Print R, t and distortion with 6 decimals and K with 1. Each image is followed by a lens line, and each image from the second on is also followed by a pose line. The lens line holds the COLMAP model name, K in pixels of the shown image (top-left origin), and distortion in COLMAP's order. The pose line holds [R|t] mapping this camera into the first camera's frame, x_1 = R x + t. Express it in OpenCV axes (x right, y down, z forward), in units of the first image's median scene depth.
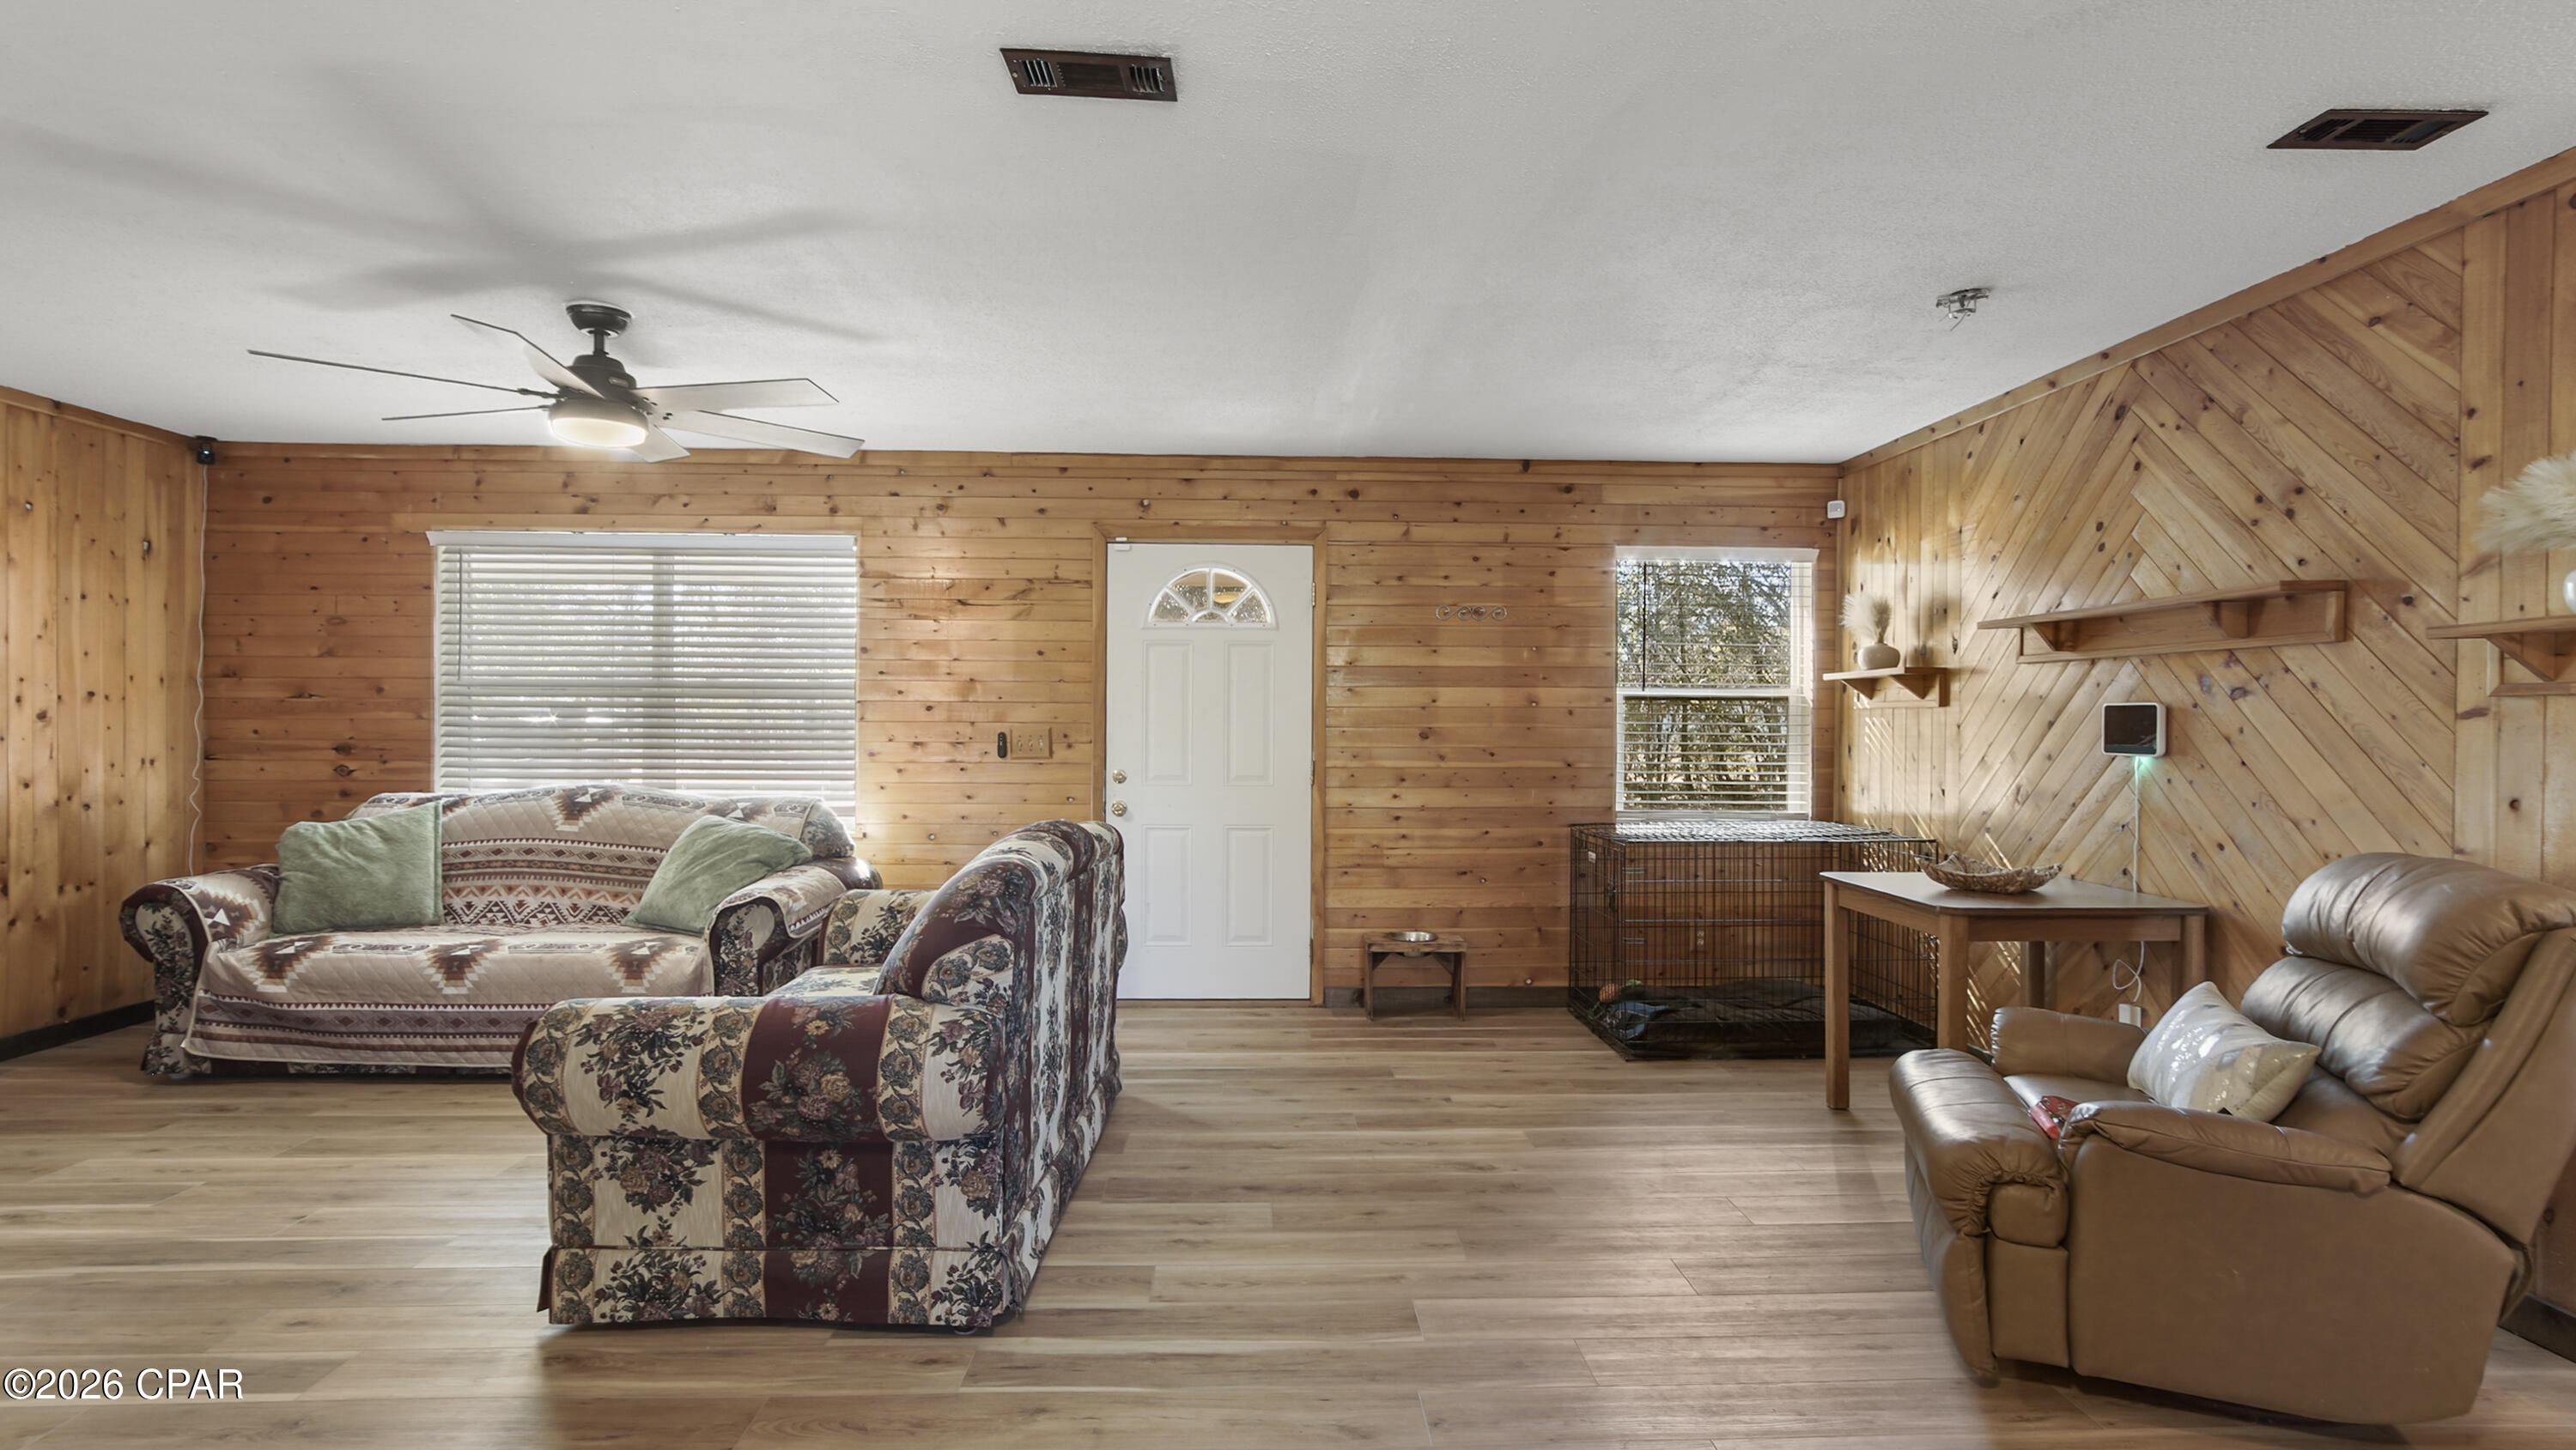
lens RADIAL K [[1172.7, 0, 1293.5], [0, 1172.7, 736.1], [0, 0, 1]] dist [-0.011807, 0.003956]
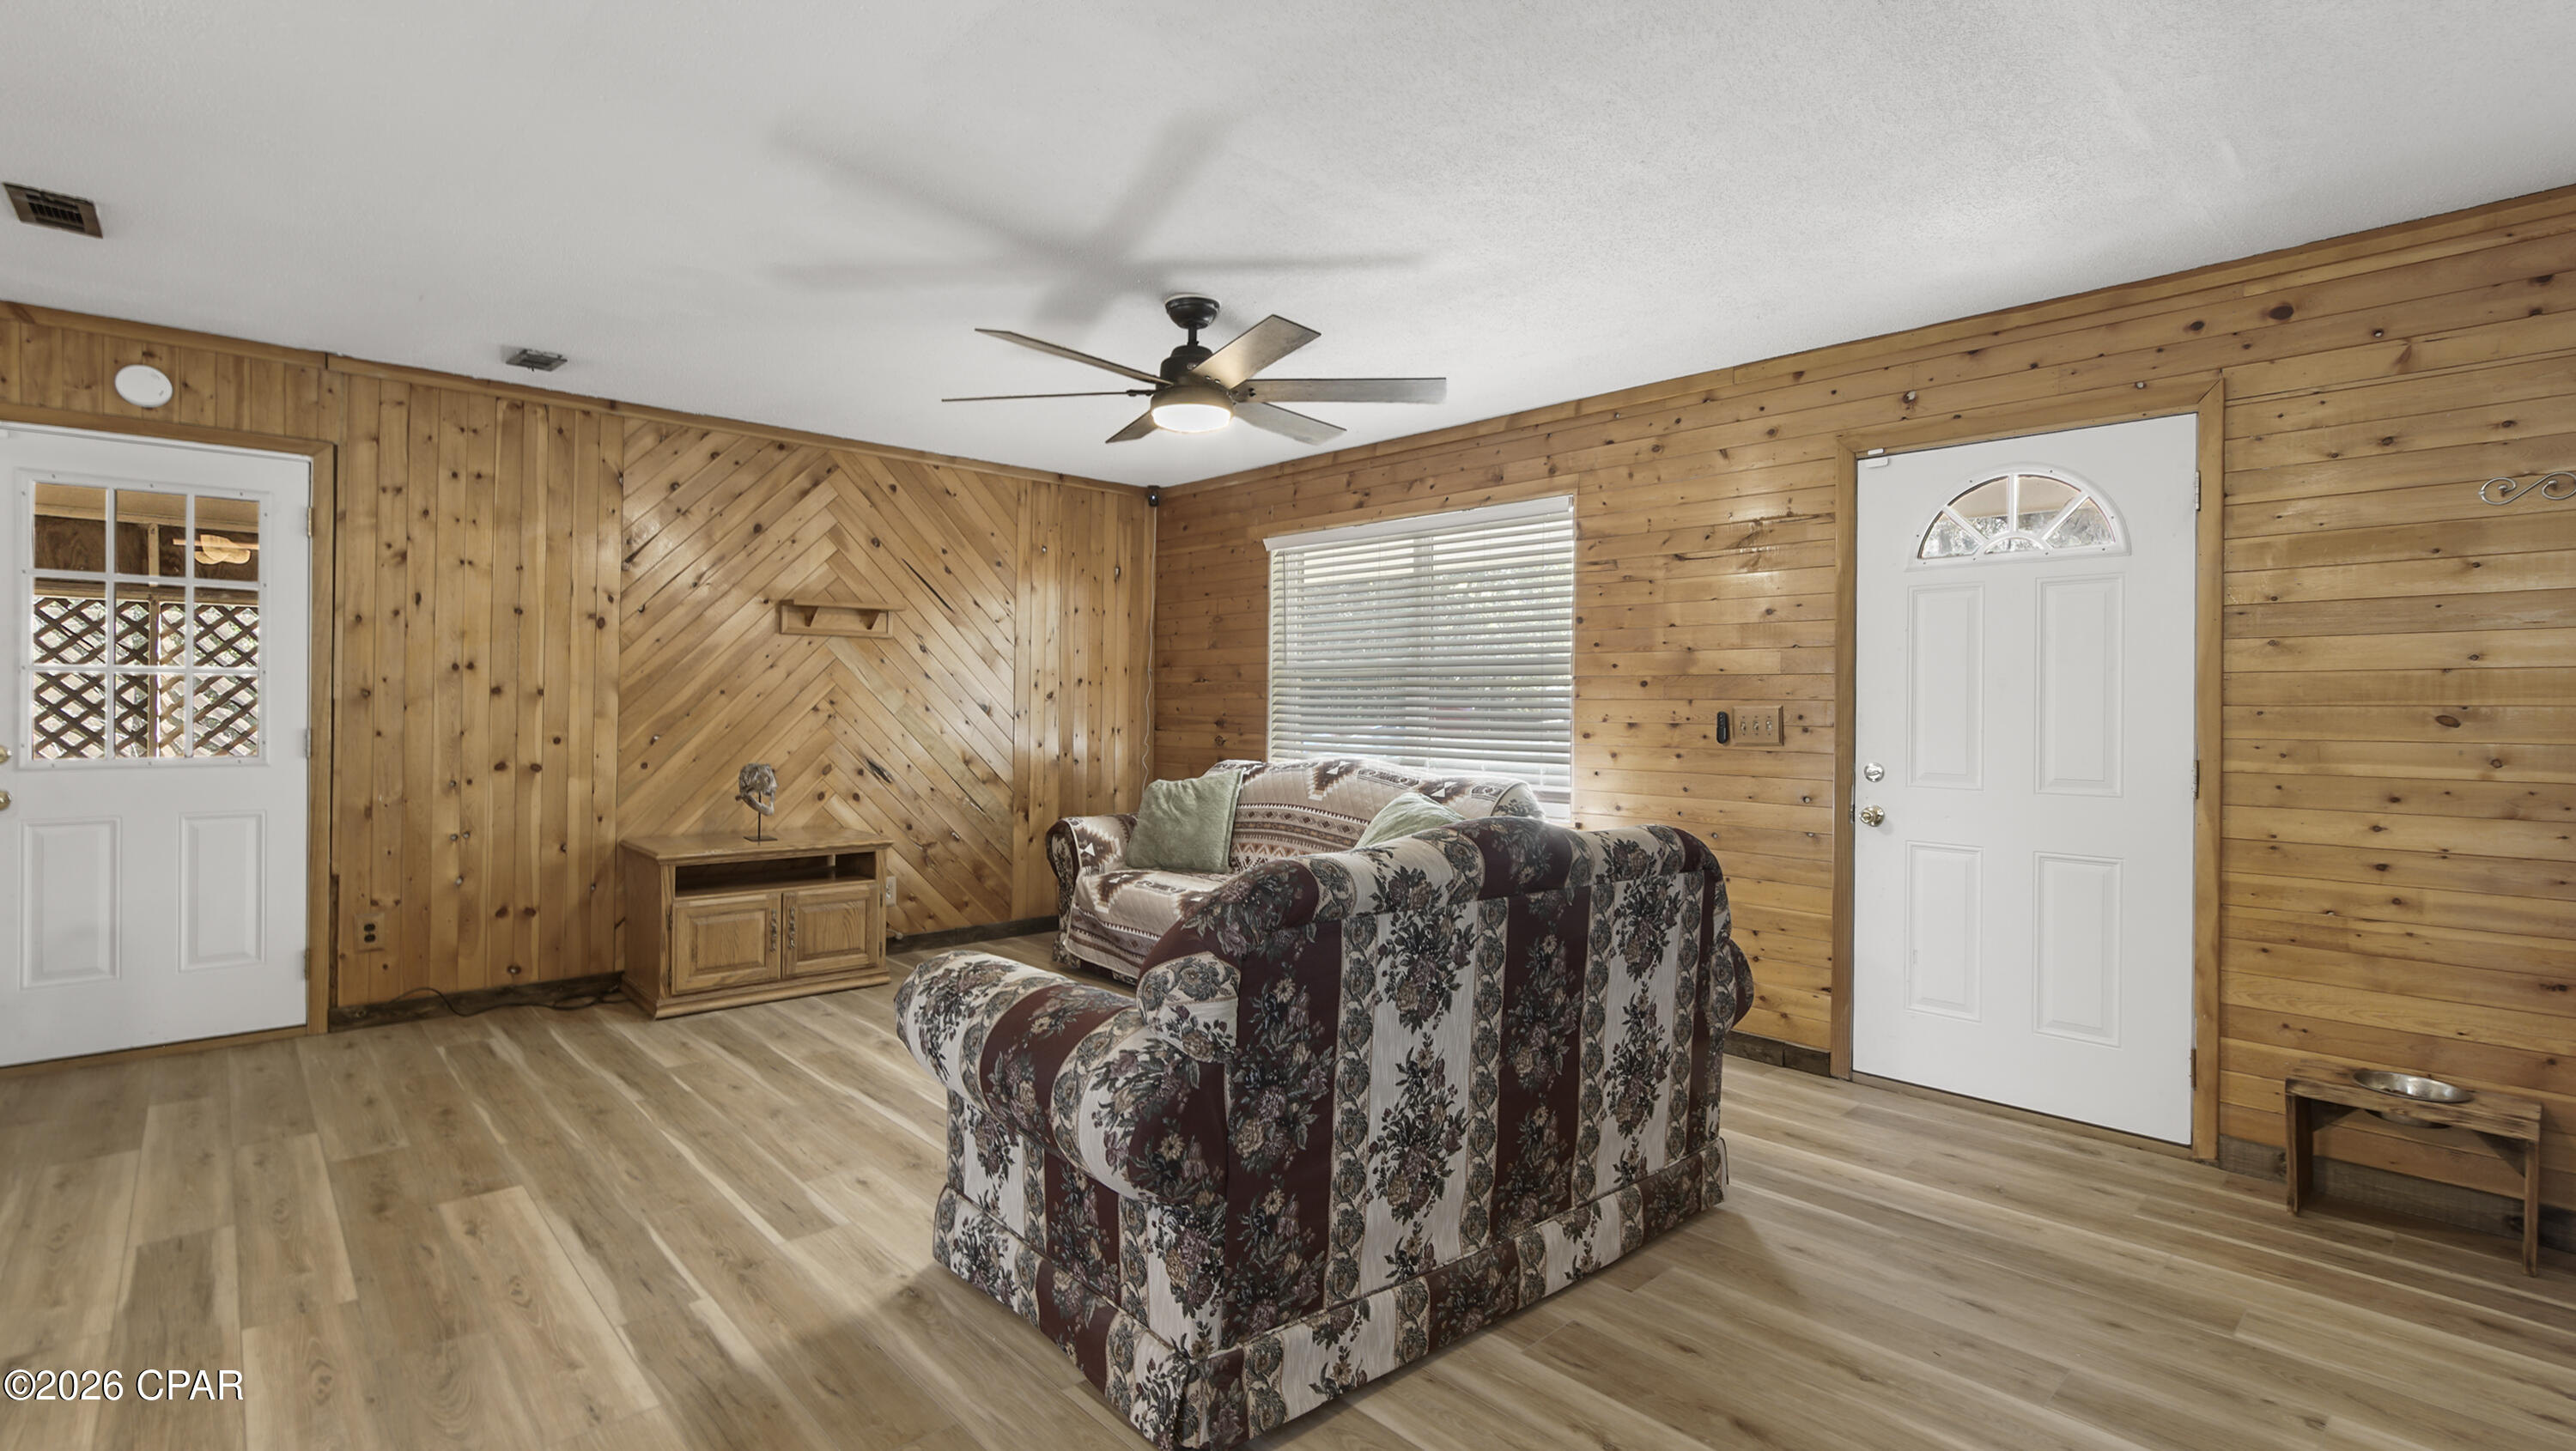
lens RADIAL K [[1172.7, 0, 1287.0], [0, 1172.7, 702.1], [0, 0, 1]] dist [-0.011807, 0.003956]
pose [[0.658053, -0.002168, -0.752969, 0.171198], [-0.014492, 0.999774, -0.015544, 0.007367], [0.752833, 0.021141, 0.657873, 0.247923]]
